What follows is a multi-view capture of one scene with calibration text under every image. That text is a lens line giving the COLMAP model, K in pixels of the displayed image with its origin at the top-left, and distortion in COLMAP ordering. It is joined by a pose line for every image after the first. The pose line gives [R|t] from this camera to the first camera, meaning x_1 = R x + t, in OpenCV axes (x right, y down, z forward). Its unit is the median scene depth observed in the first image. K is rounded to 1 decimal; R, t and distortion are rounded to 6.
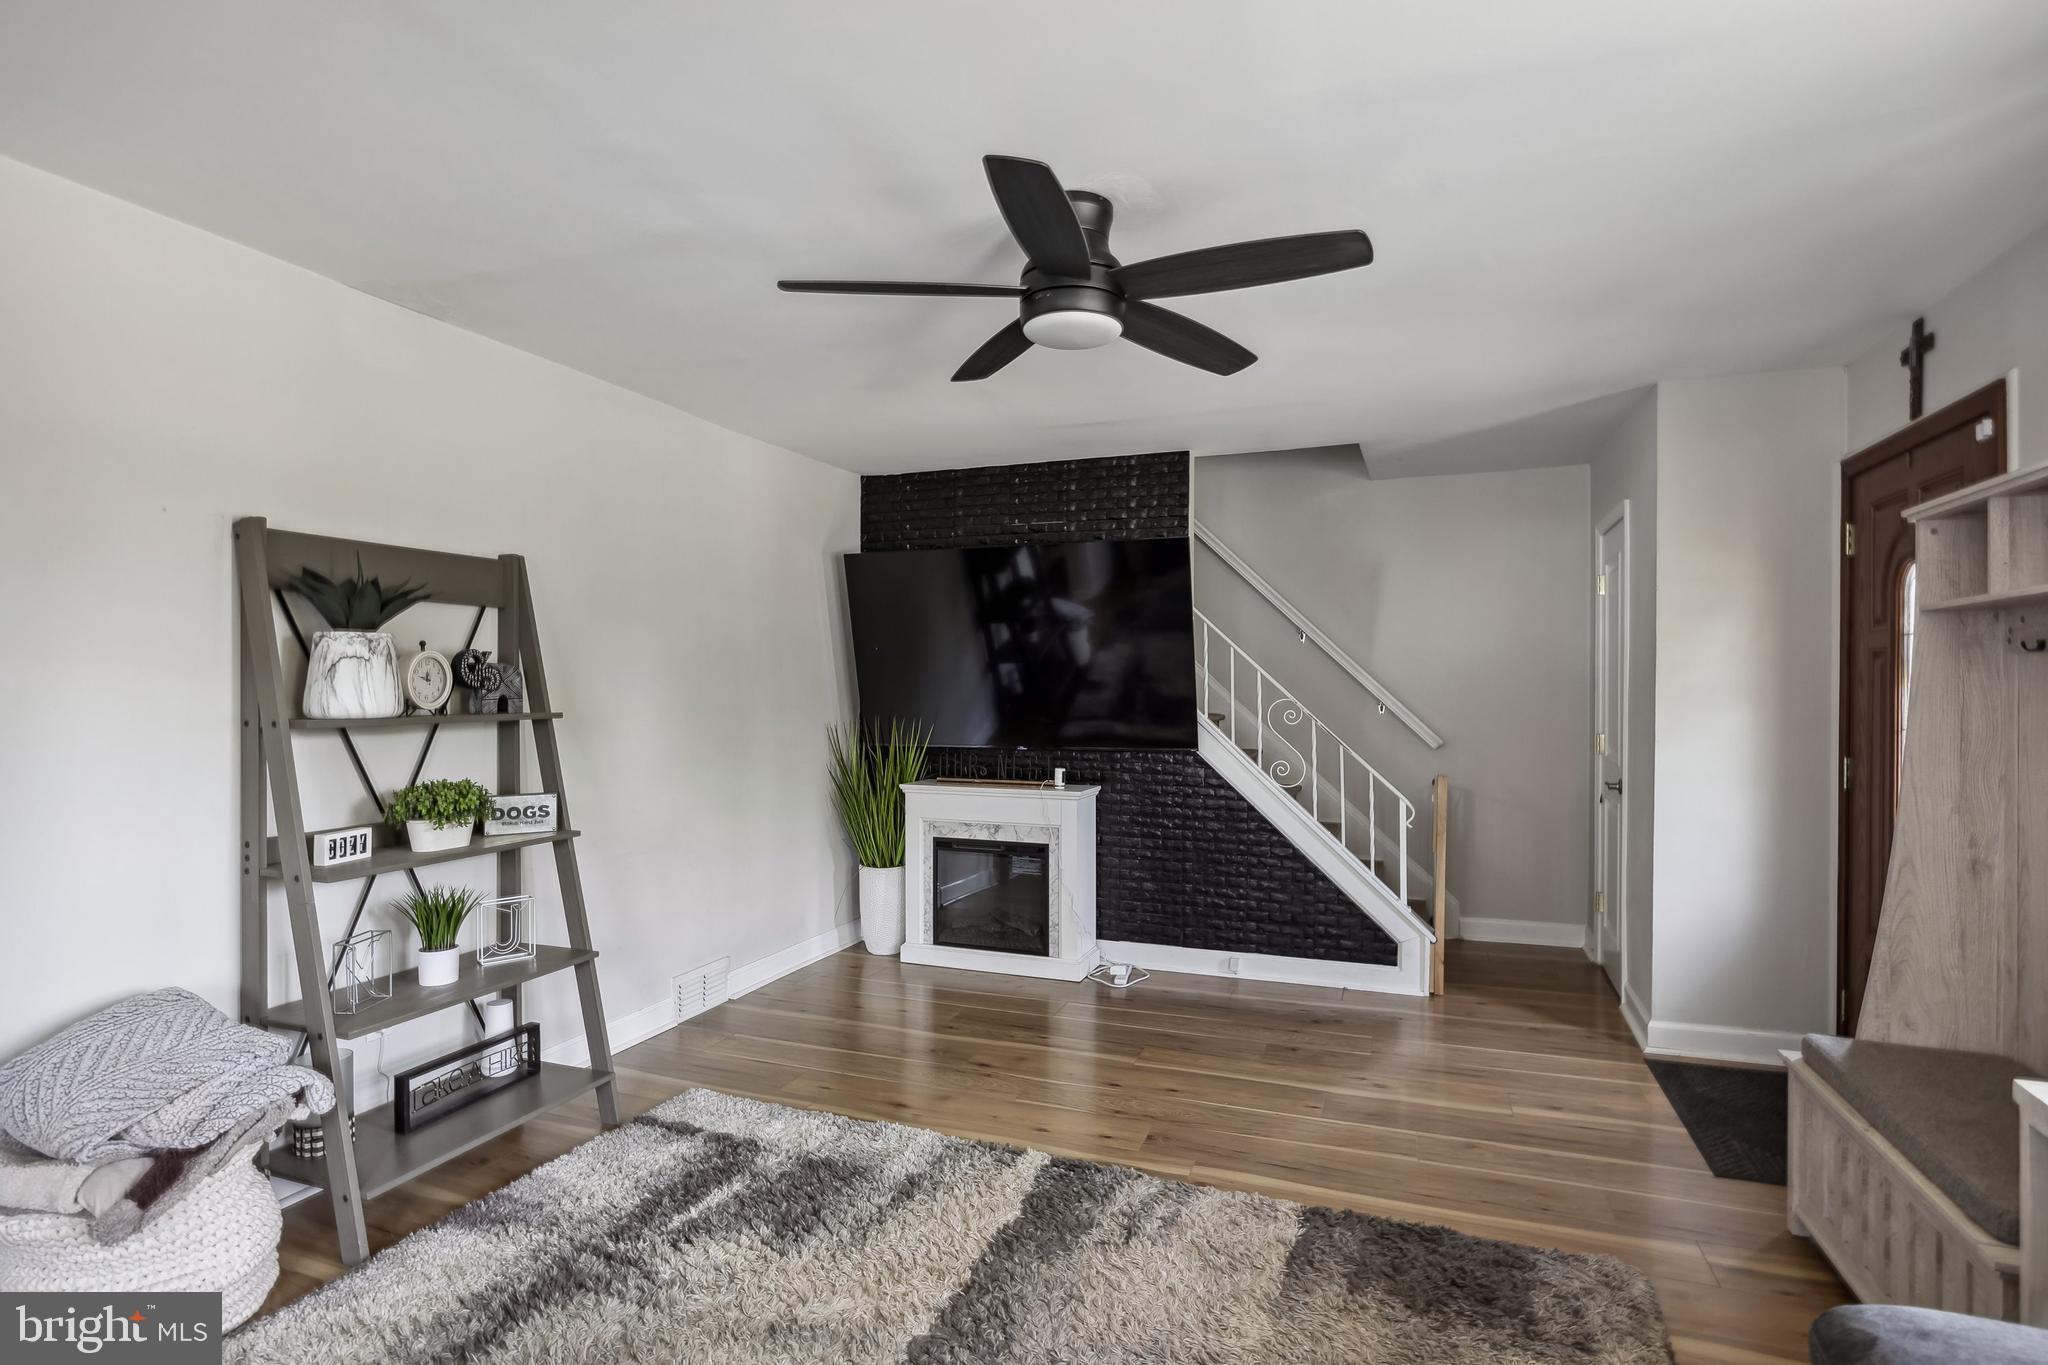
lens RADIAL K [[1000.2, 0, 1024.0], [0, 1000.2, 682.5], [0, 0, 1]] dist [-0.016031, -0.000043]
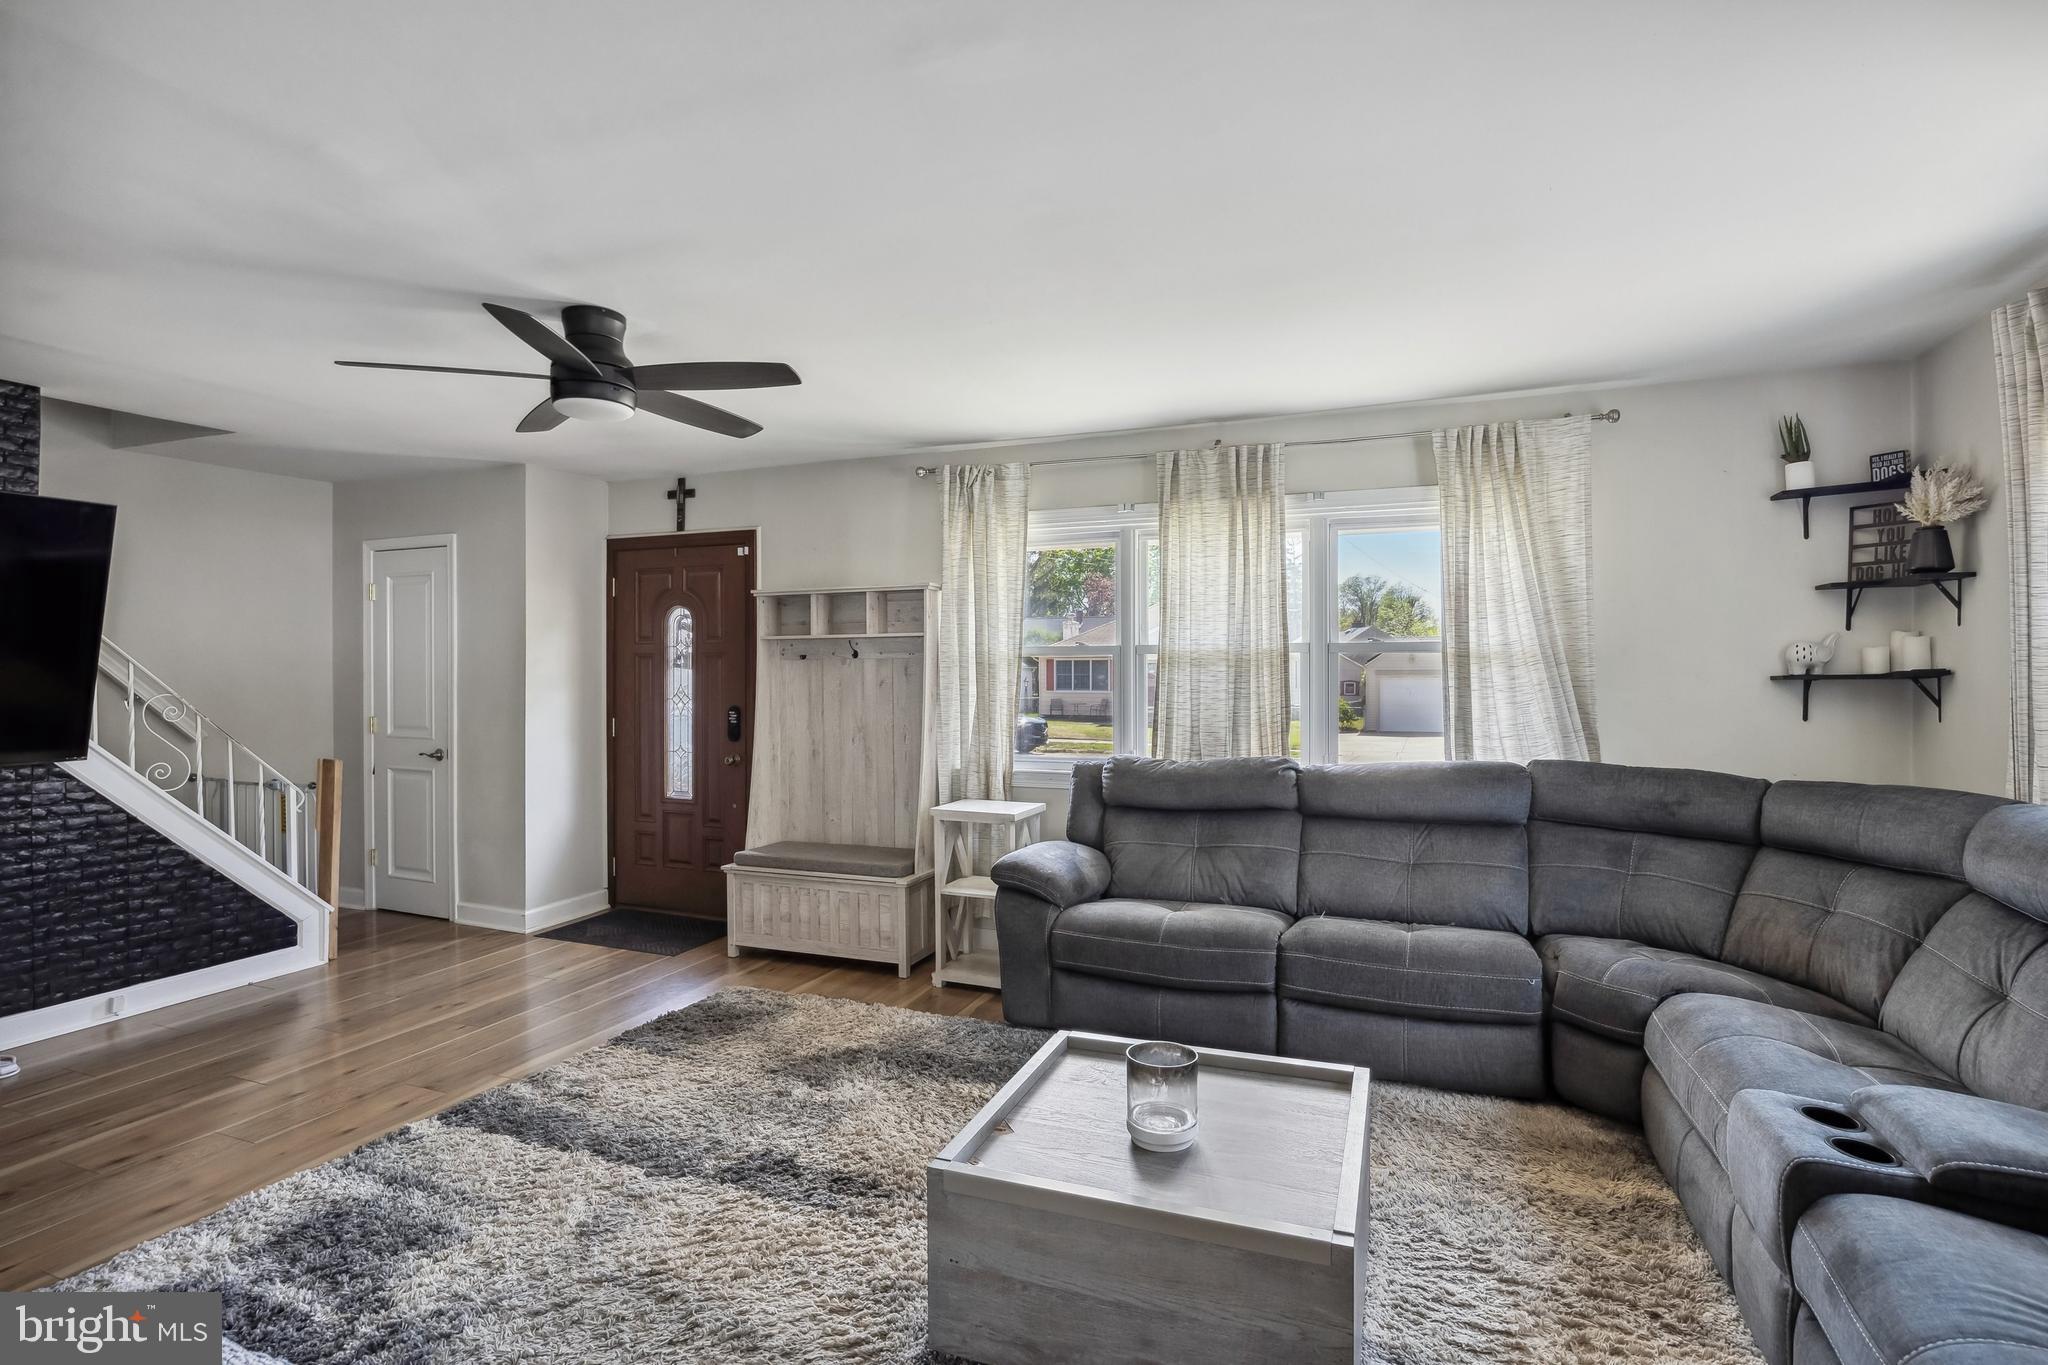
lens RADIAL K [[1000.2, 0, 1024.0], [0, 1000.2, 682.5], [0, 0, 1]] dist [-0.016031, -0.000043]
pose [[0.016272, -0.011978, 0.999796, -0.674697], [0.001373, 0.999928, 0.011958, -0.003047], [-0.999867, 0.001178, 0.016288, 0.226576]]
